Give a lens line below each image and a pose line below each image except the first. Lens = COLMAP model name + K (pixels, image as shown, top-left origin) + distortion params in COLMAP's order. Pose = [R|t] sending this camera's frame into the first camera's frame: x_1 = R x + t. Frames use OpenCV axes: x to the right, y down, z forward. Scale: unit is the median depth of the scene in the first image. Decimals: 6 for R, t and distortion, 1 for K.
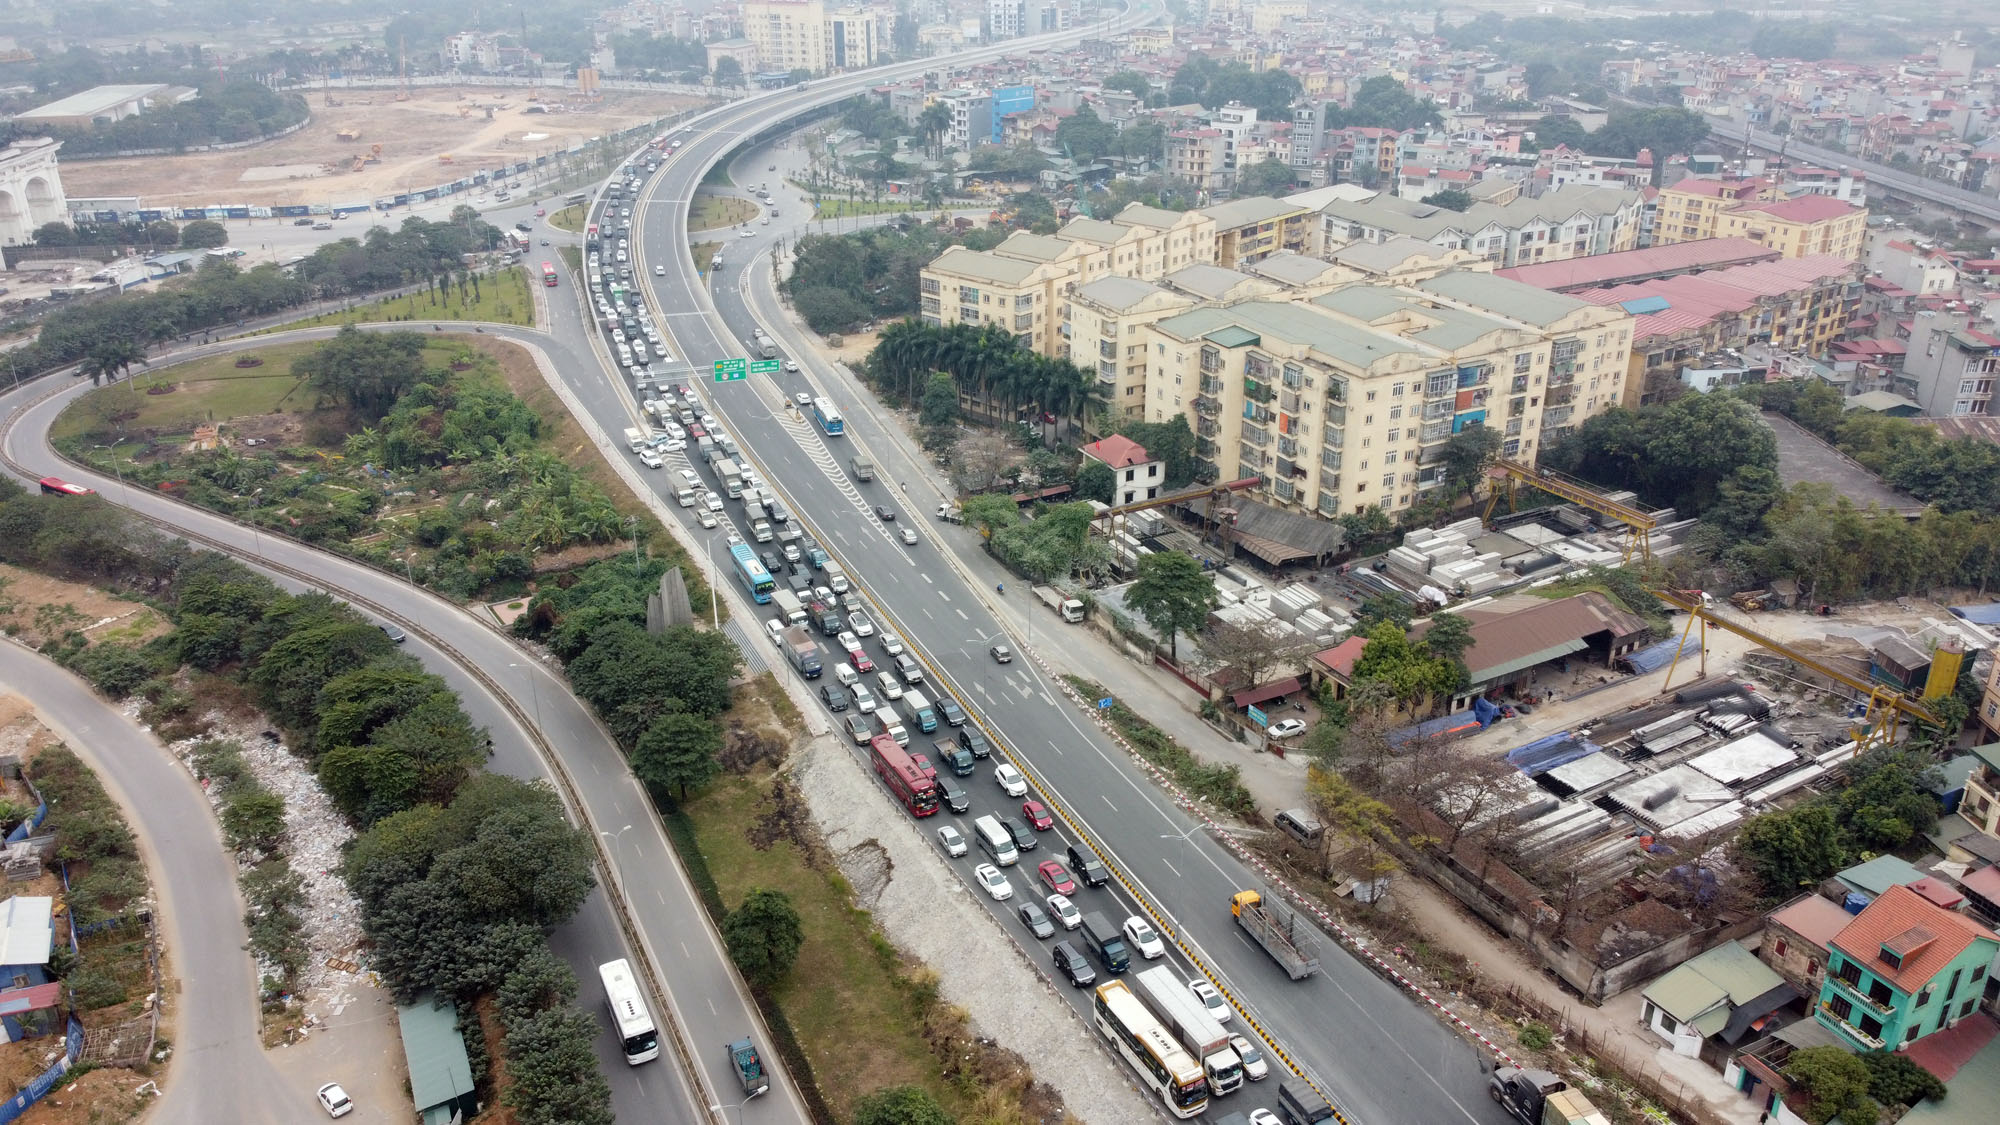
lens RADIAL K [[1527.7, 0, 1005.3], [0, 1527.7, 565.0], [0, 0, 1]] dist [-0.006719, -0.005329]
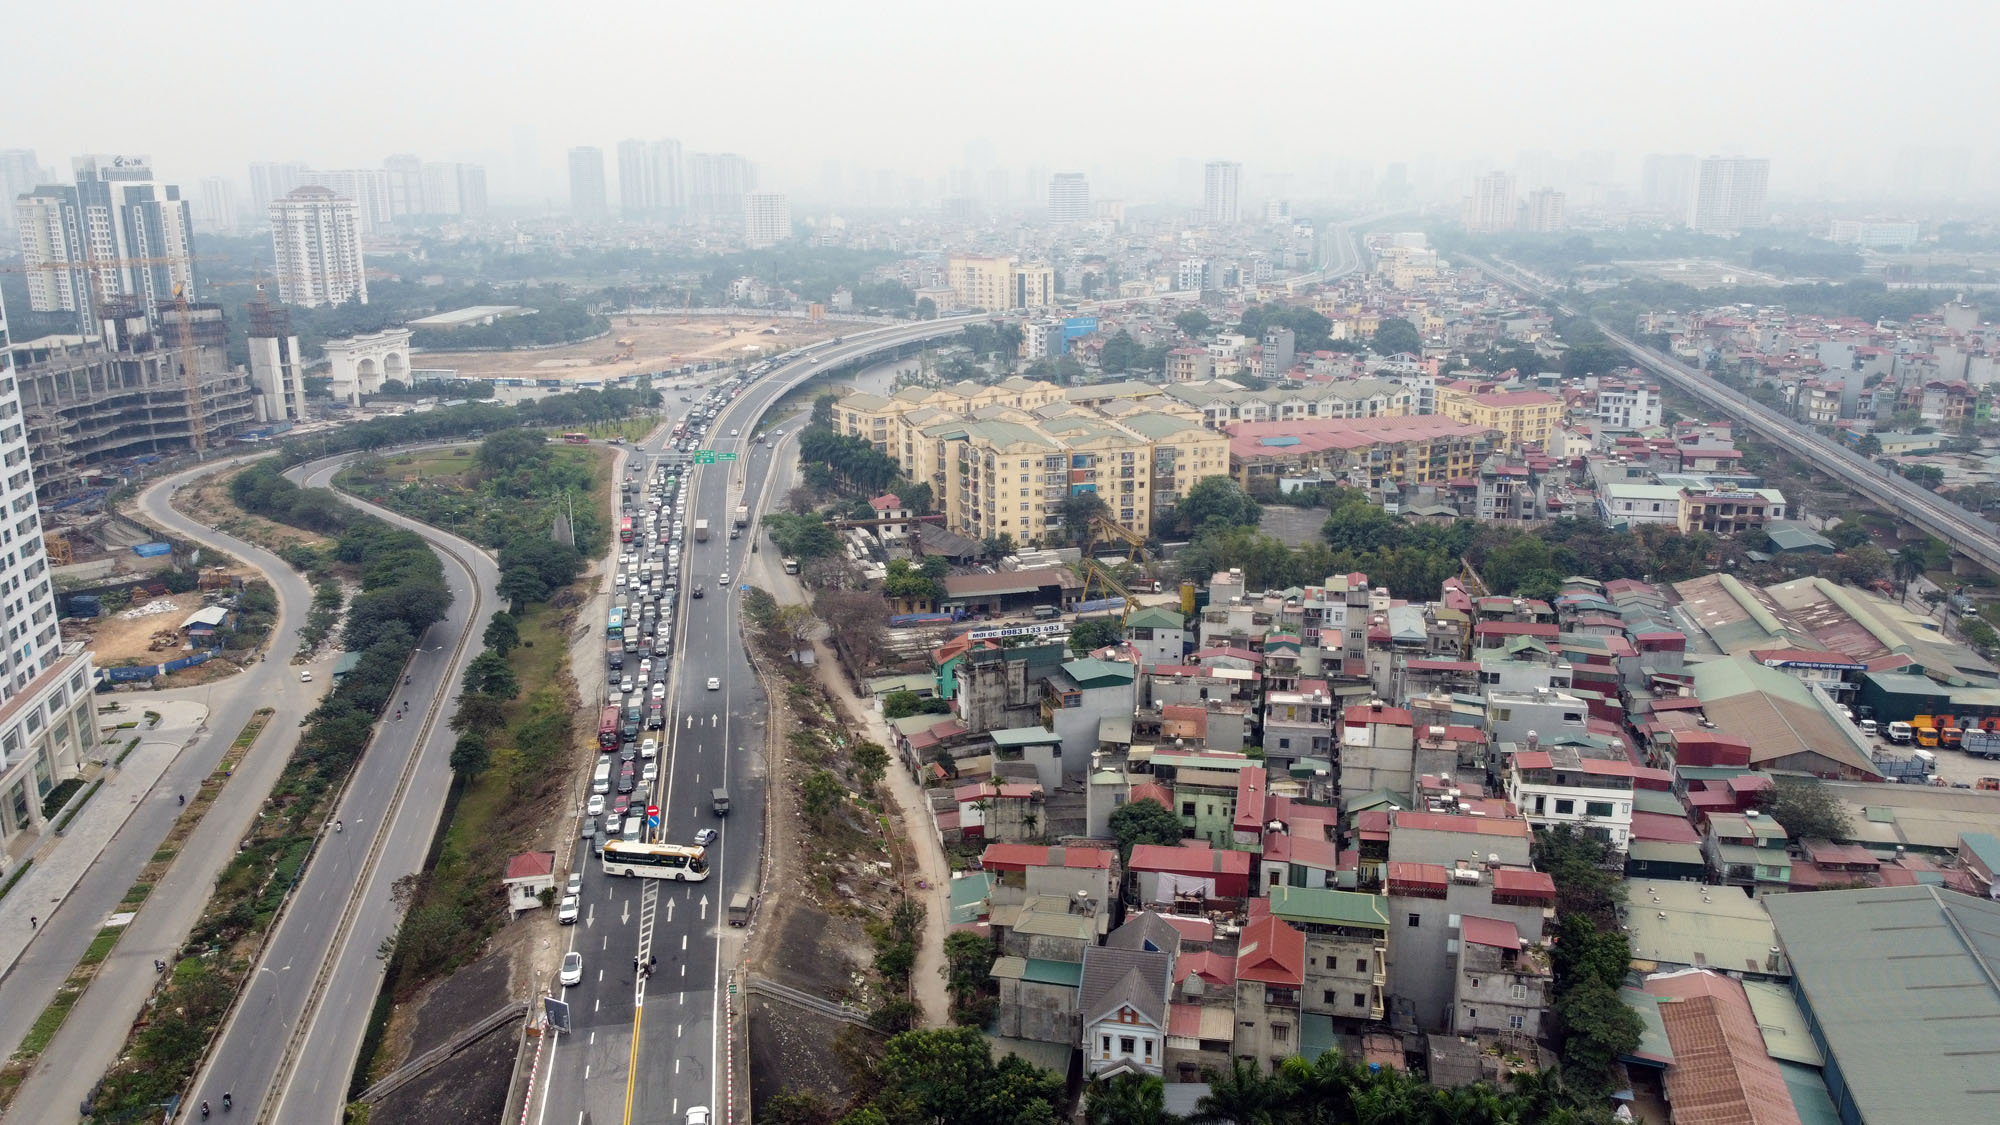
lens RADIAL K [[1527.7, 0, 1005.3], [0, 1527.7, 565.0], [0, 0, 1]] dist [-0.006719, -0.005329]
pose [[0.971137, 0.060315, -0.230771, 0.731896], [-0.097433, 0.983412, -0.152994, 0.289103], [0.217715, 0.171063, 0.960905, -0.667469]]
